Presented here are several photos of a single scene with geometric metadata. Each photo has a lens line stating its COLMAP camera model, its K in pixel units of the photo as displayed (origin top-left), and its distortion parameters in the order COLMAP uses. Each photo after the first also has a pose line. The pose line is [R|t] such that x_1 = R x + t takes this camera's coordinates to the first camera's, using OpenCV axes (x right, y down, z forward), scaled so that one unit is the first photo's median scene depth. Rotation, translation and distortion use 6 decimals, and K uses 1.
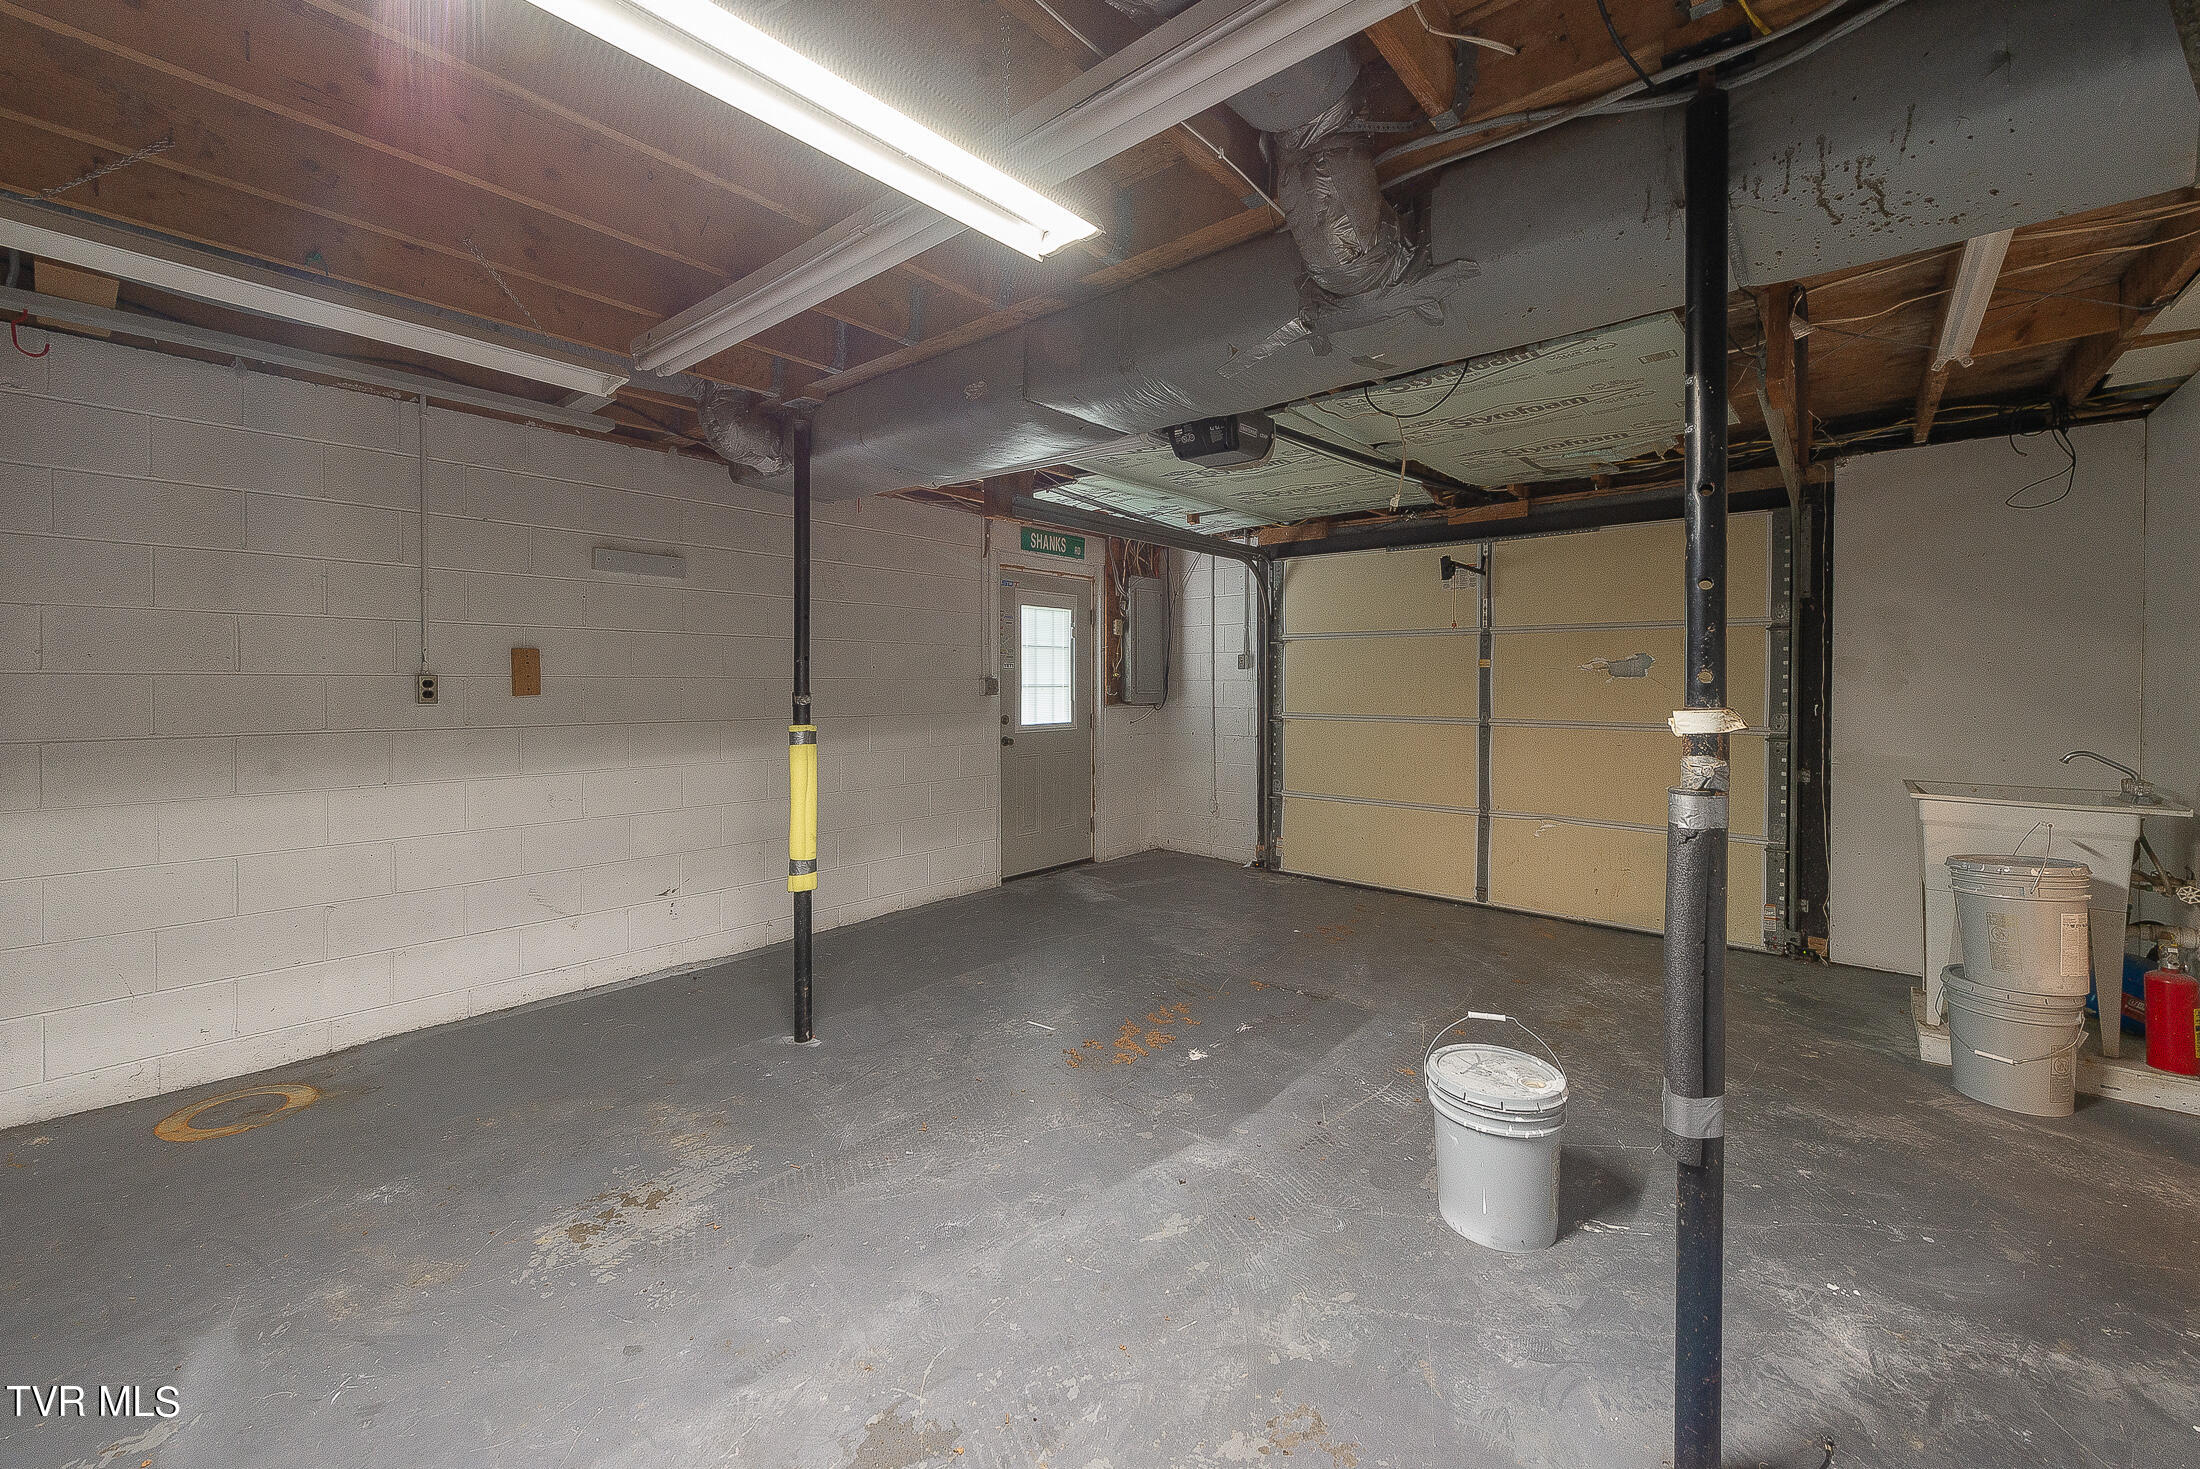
lens RADIAL K [[881.9, 0, 1088.5], [0, 881.9, 689.1], [0, 0, 1]] dist [0.011931, -0.004808]
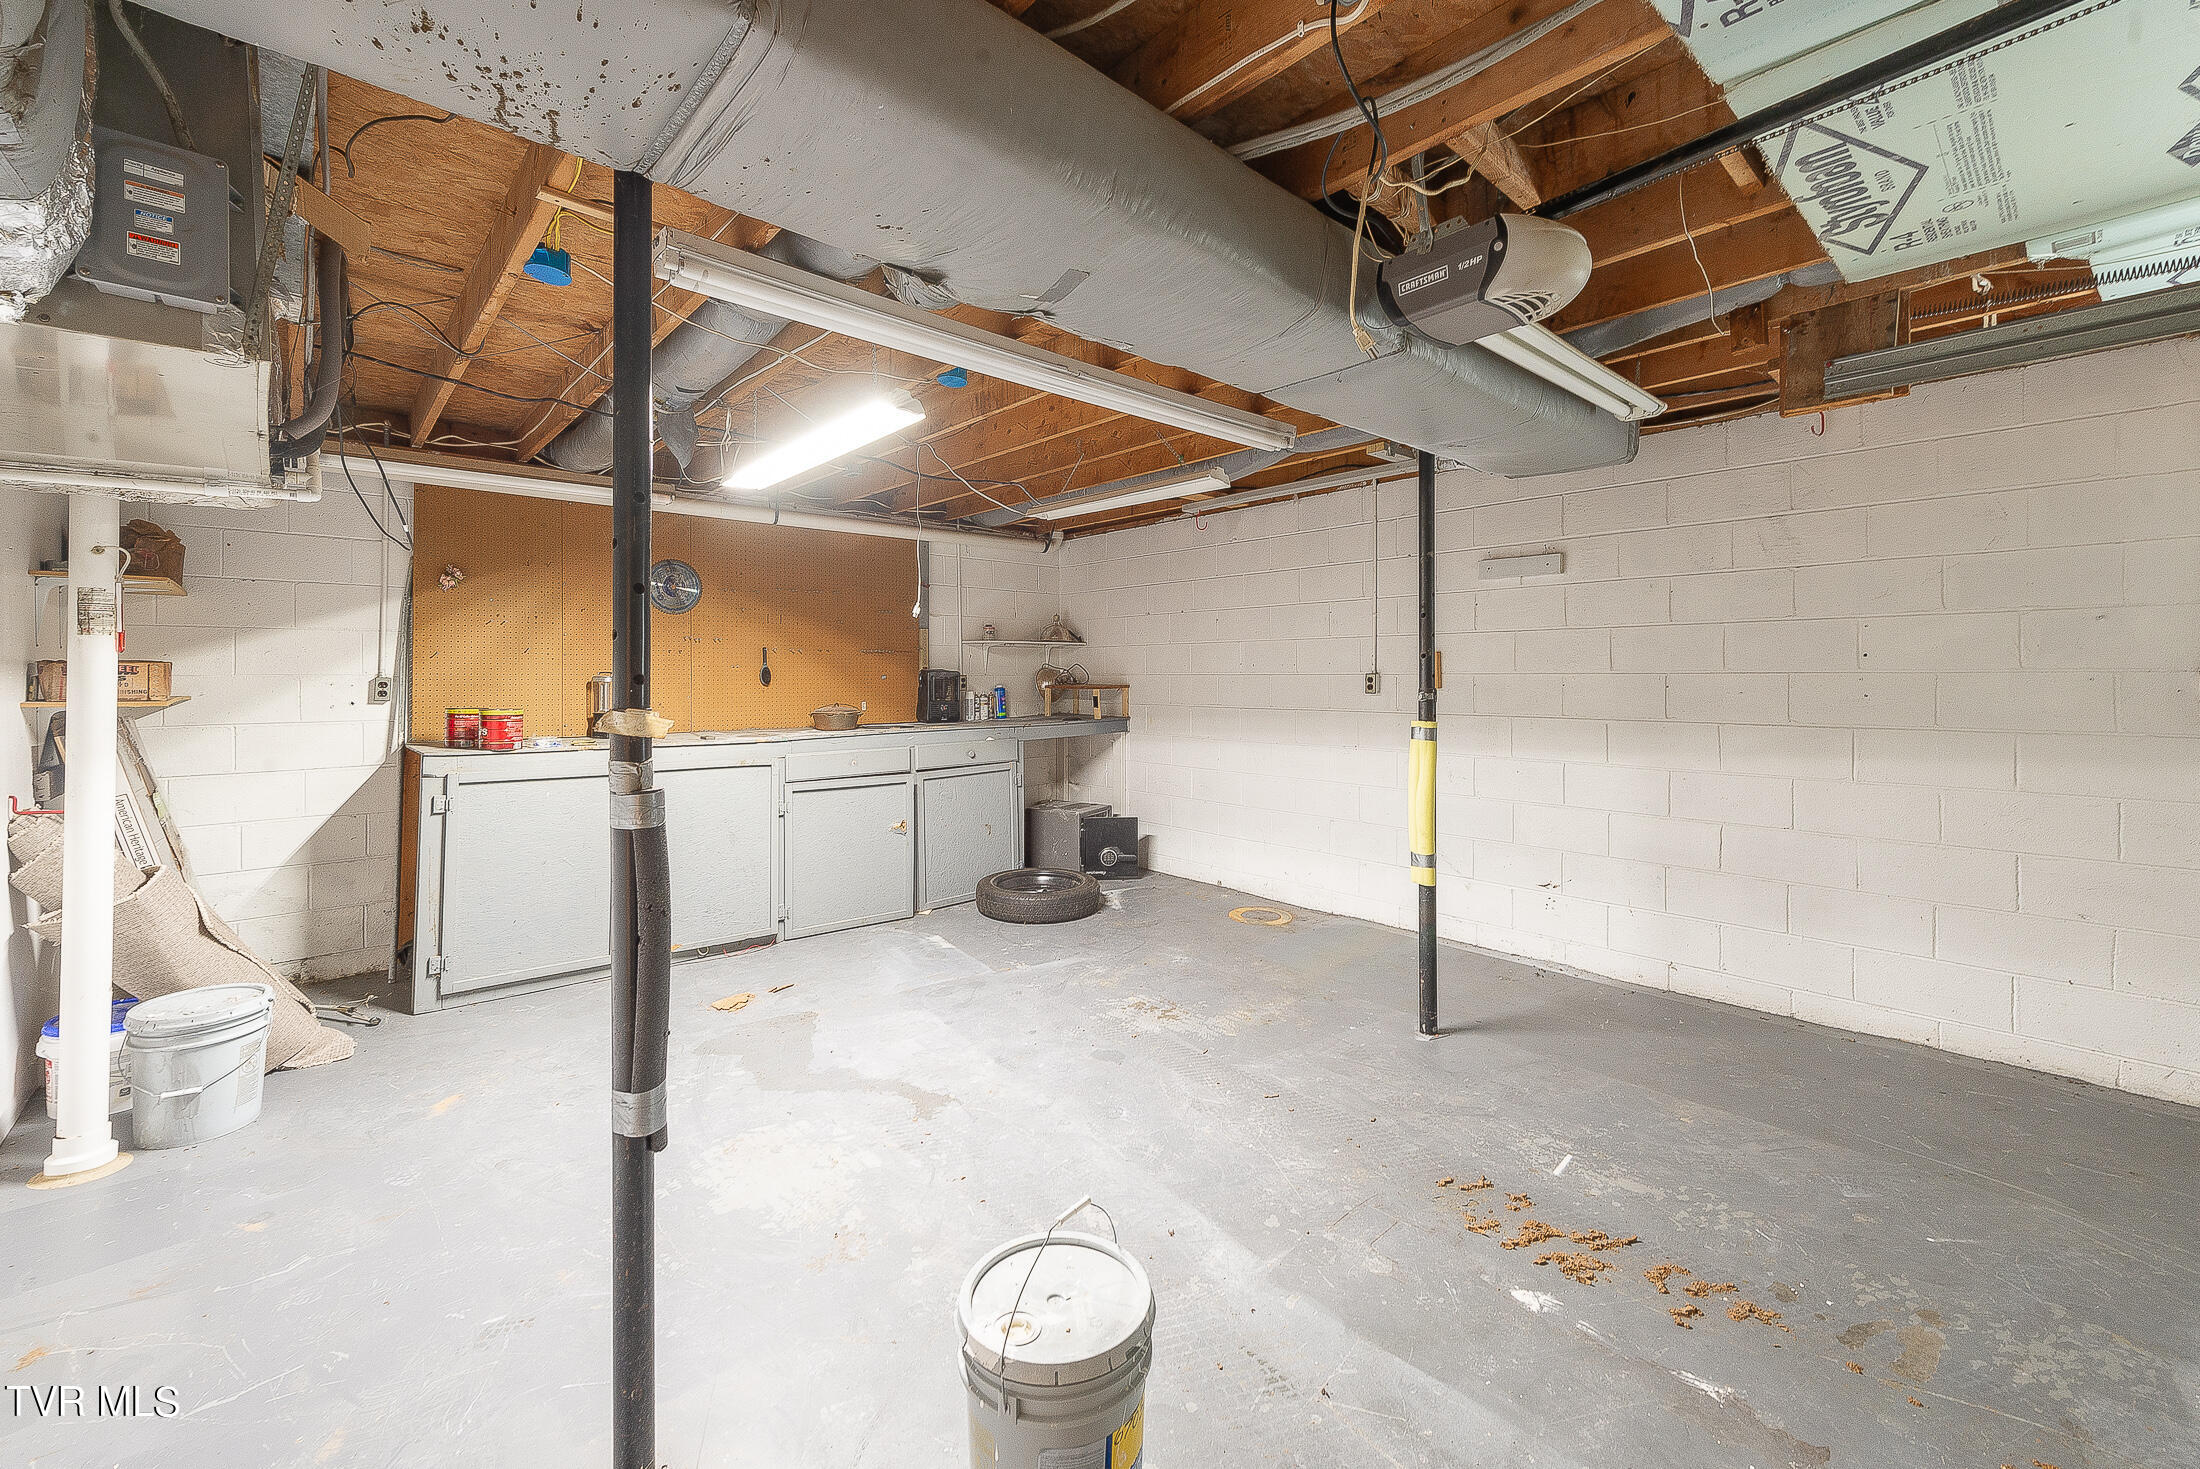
lens RADIAL K [[881.9, 0, 1085.5], [0, 881.9, 669.4], [0, 0, 1]] dist [0.011931, -0.004808]
pose [[-0.135976, -0.009791, -0.990664, 0.911245], [-0.007551, 0.999932, -0.008846, -0.008602], [0.990683, 0.006277, -0.136041, 0.923433]]
